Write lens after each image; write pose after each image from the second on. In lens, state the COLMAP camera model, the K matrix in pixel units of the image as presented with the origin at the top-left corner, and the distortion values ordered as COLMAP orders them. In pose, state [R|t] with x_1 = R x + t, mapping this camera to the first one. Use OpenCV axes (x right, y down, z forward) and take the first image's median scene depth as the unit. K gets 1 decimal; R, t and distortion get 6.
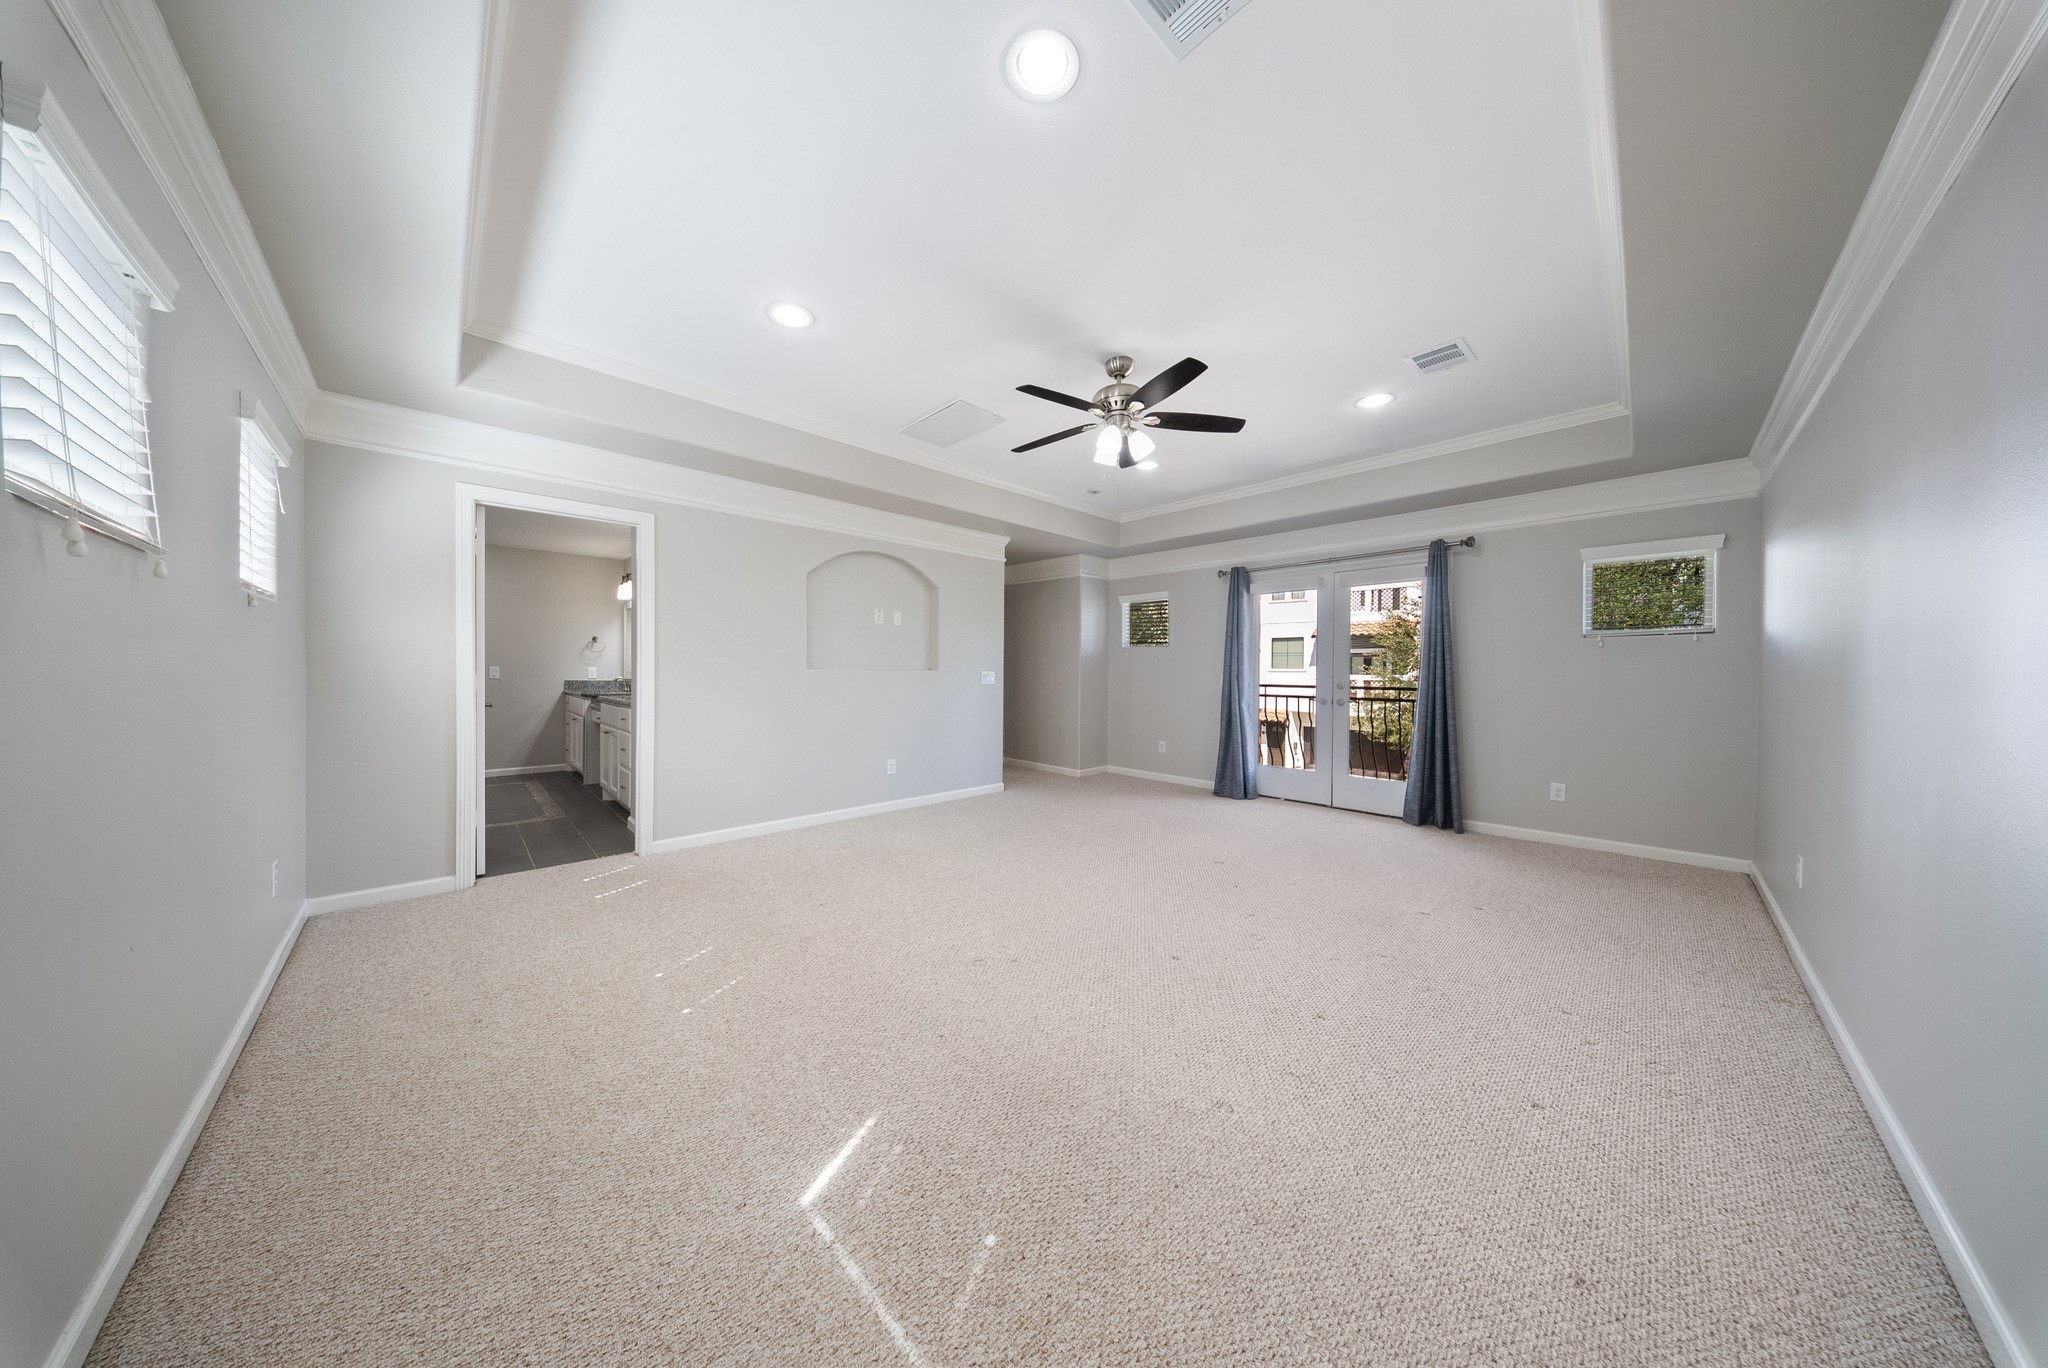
lens RADIAL K [[609.1, 0, 1028.1], [0, 609.1, 676.3], [0, 0, 1]] dist [-0.010292, -0.000083]
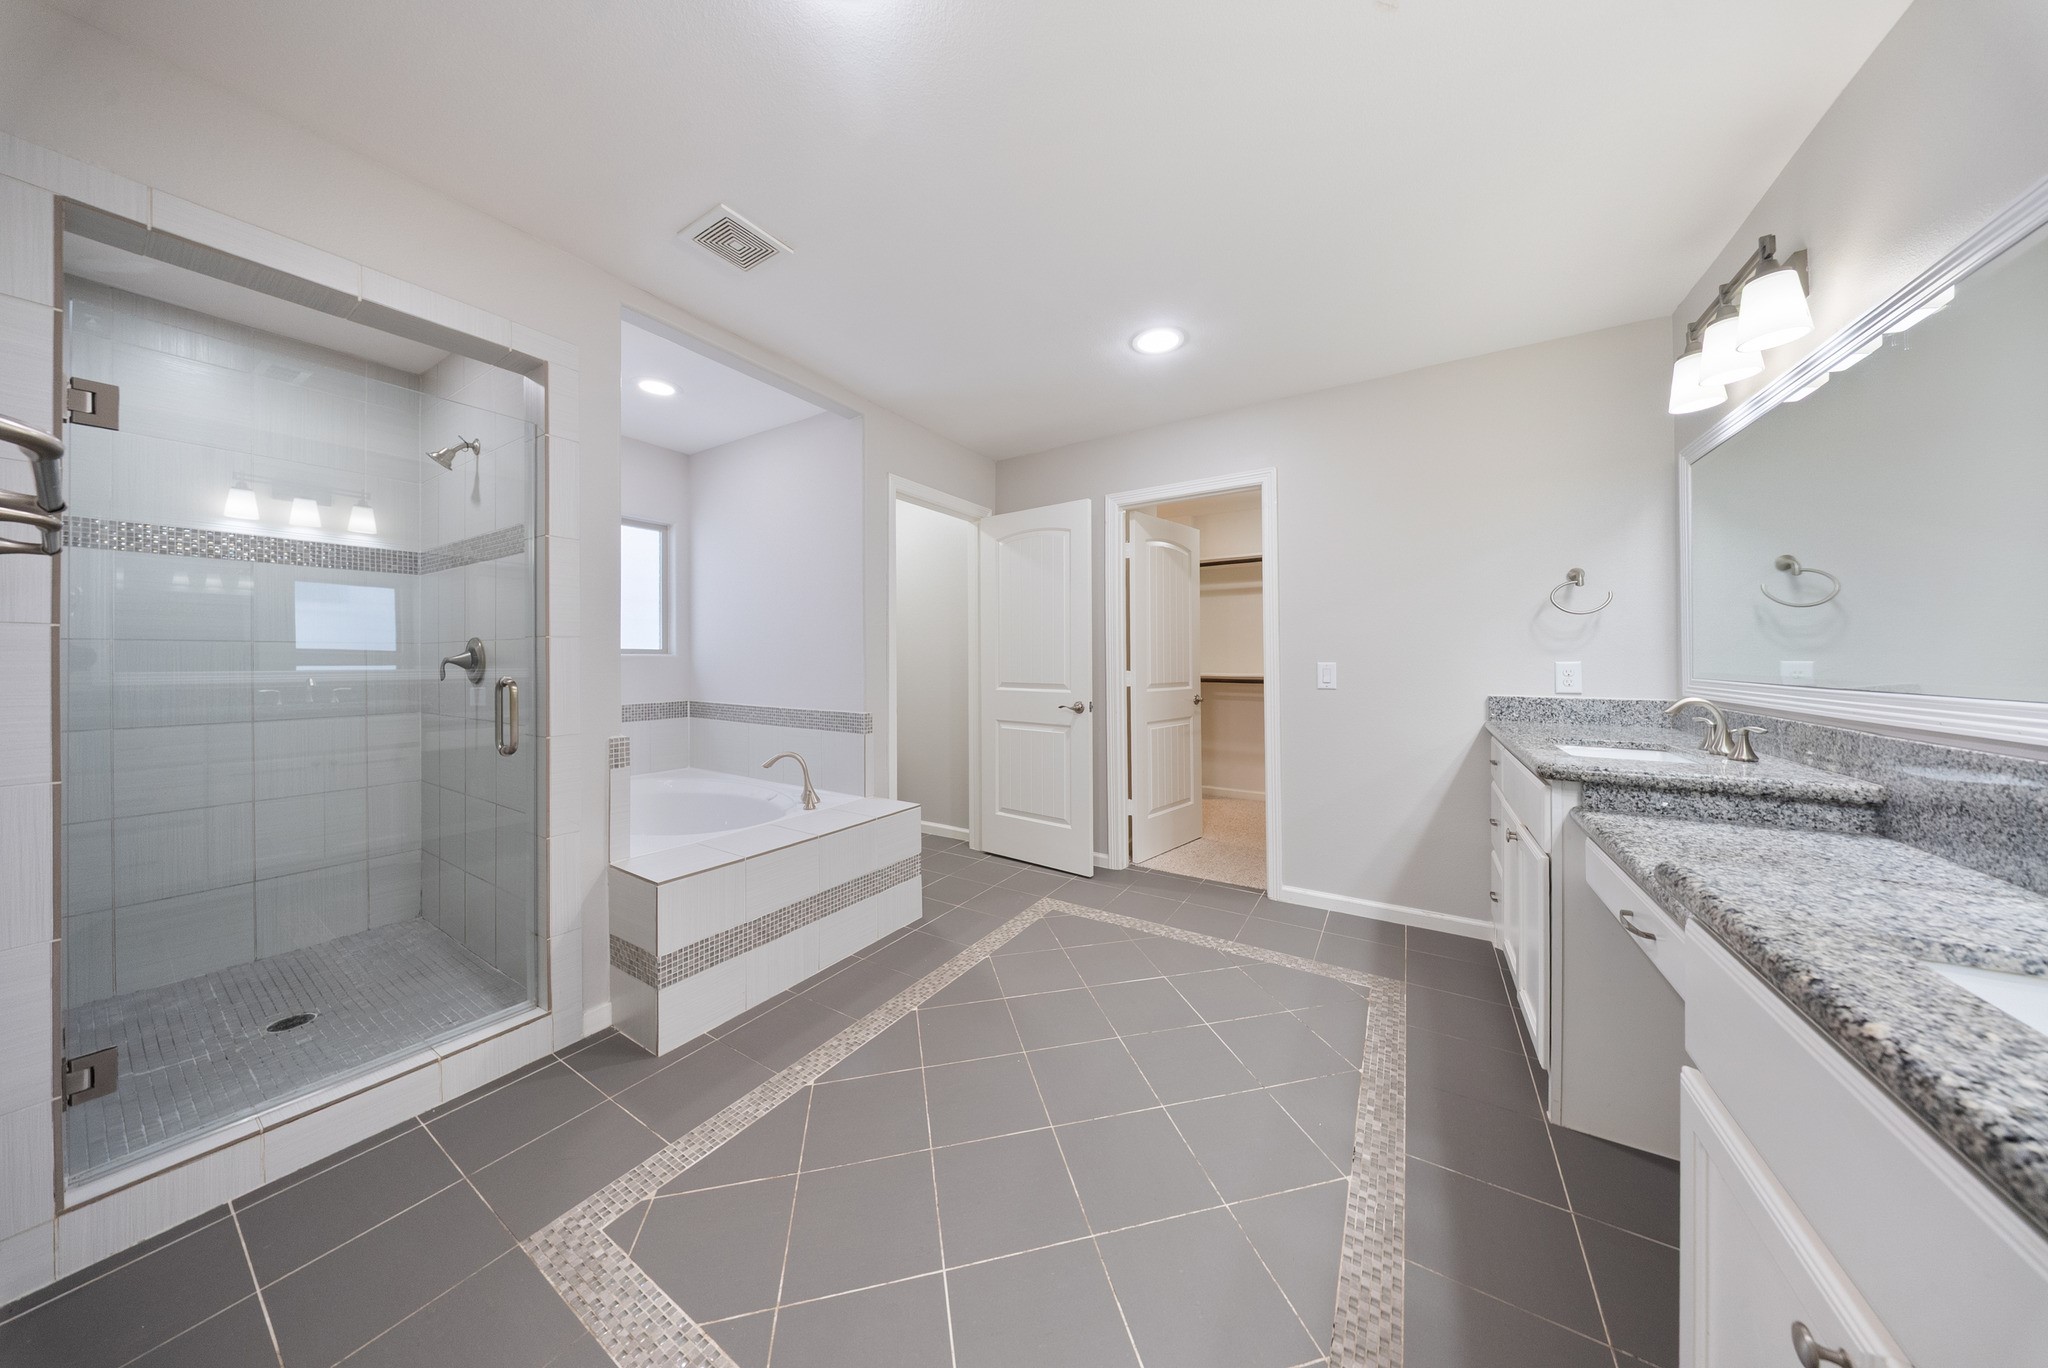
lens RADIAL K [[609.1, 0, 1038.3], [0, 609.1, 648.1], [0, 0, 1]] dist [-0.010292, -0.000083]
pose [[0.252445, -0.008980, -0.967570, -0.478002], [-0.000112, 0.999957, -0.009310, -0.020267], [0.967611, 0.002458, 0.252433, 0.643218]]
